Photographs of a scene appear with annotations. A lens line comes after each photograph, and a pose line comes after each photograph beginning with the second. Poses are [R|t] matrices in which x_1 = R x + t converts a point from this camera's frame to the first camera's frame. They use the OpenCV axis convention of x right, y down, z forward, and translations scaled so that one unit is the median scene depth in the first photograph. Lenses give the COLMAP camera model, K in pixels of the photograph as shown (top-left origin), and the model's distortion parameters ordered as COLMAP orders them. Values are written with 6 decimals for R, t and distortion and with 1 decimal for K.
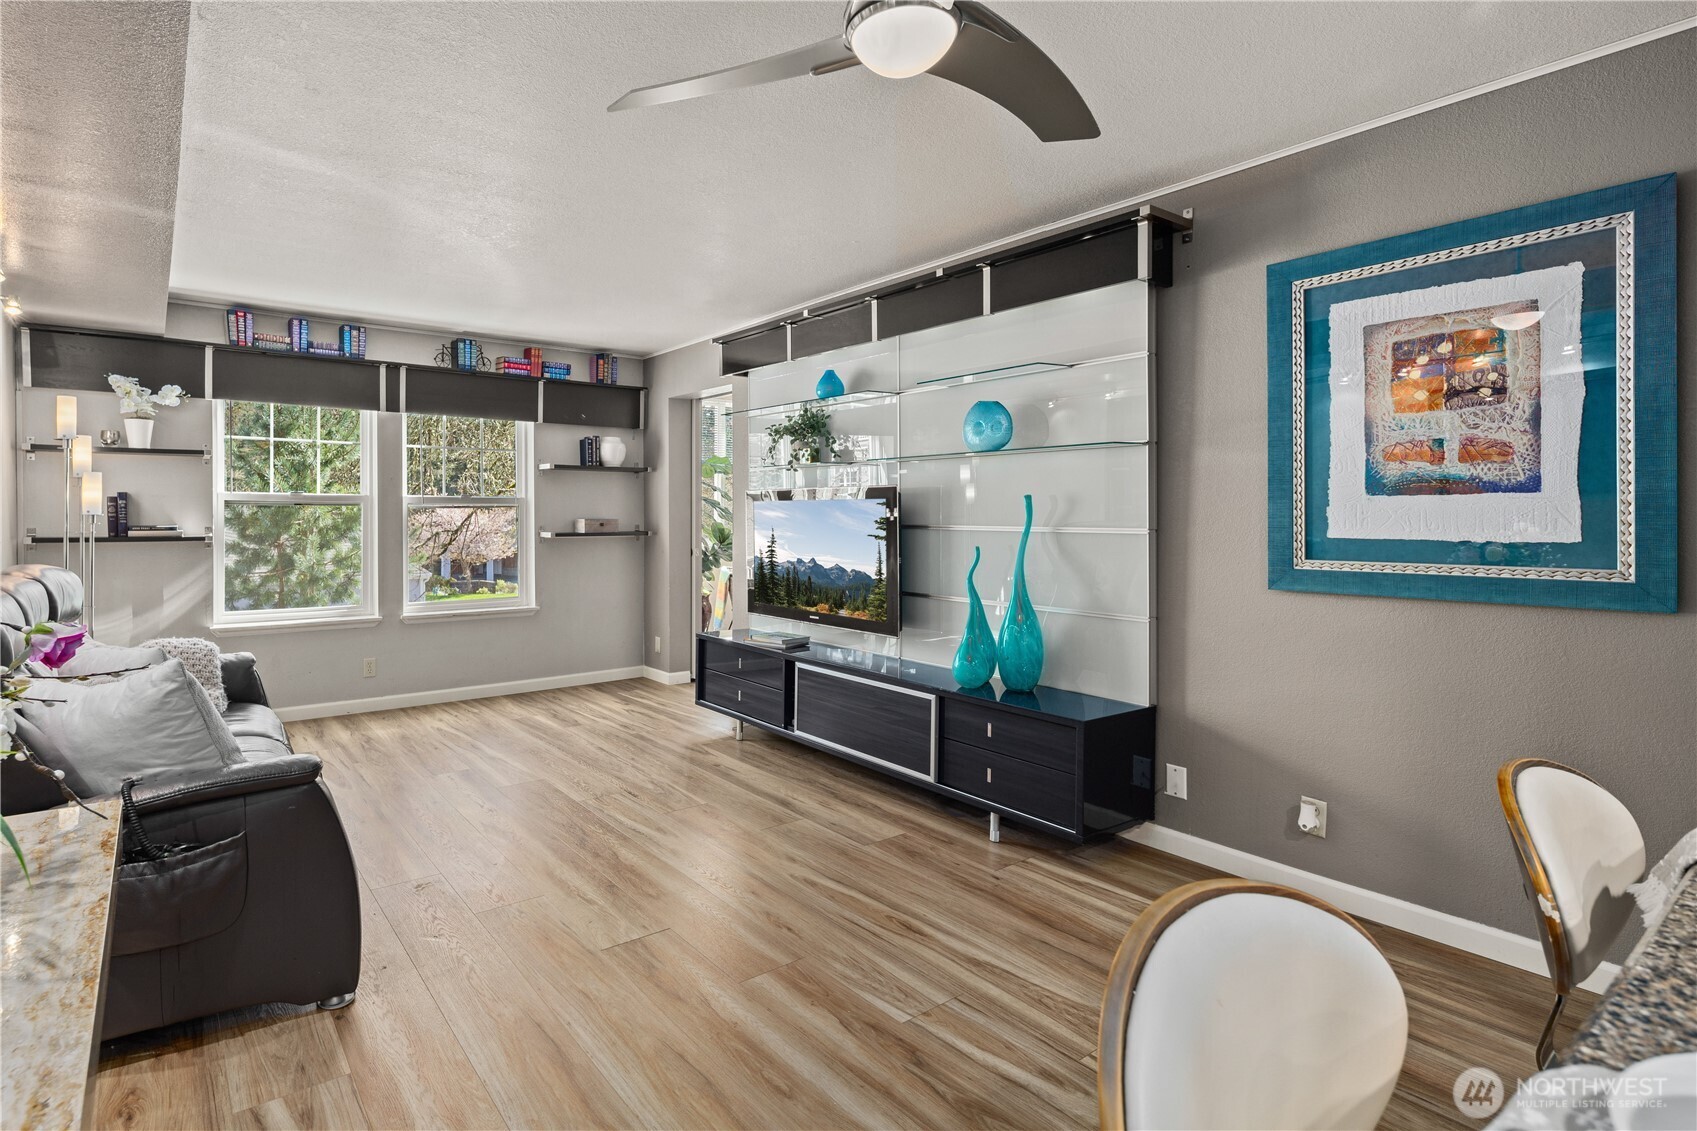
lens RADIAL K [[829.6, 0, 699.5], [0, 829.6, 524.5], [0, 0, 1]] dist [0.006733, -0.004170]
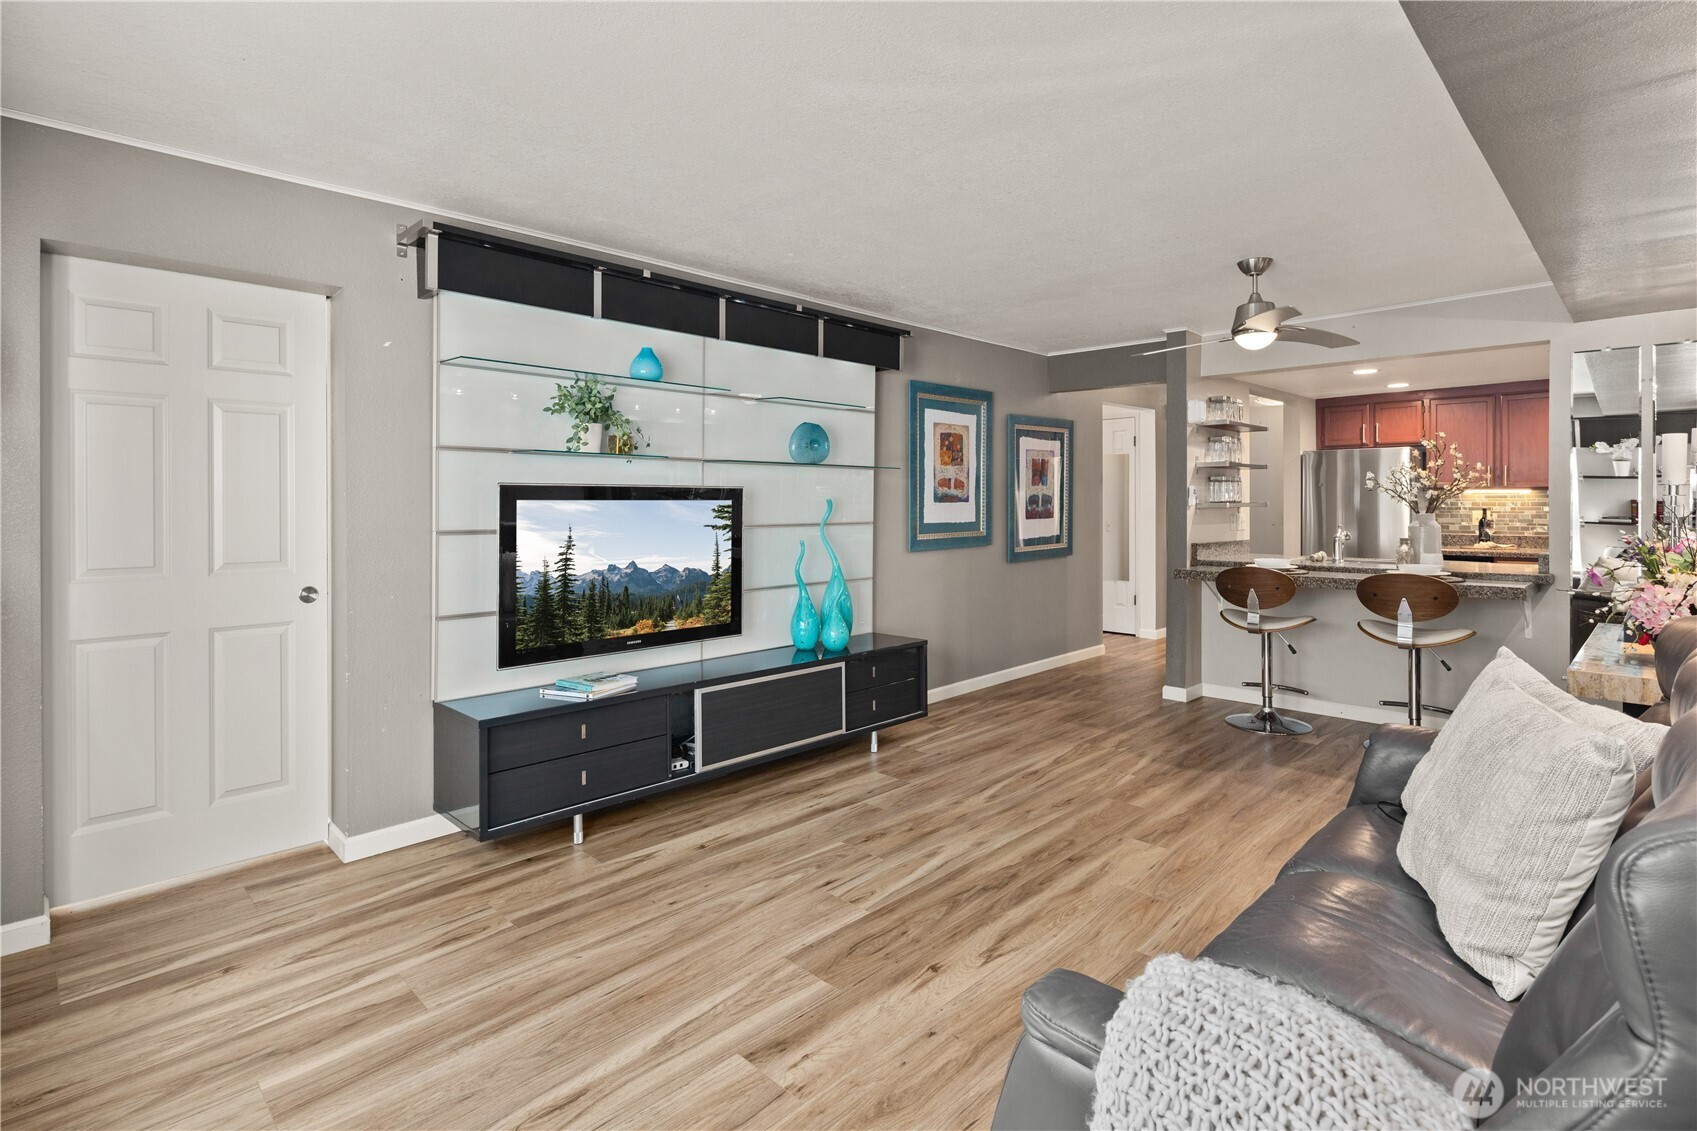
lens RADIAL K [[829.6, 0, 842.9], [0, 829.6, 500.3], [0, 0, 1]] dist [0.006733, -0.004170]
pose [[-0.202576, 0.001197, 0.979266, -0.856975], [0.013096, 0.999913, 0.001487, -0.032200], [-0.979179, 0.013126, -0.202575, 1.159890]]
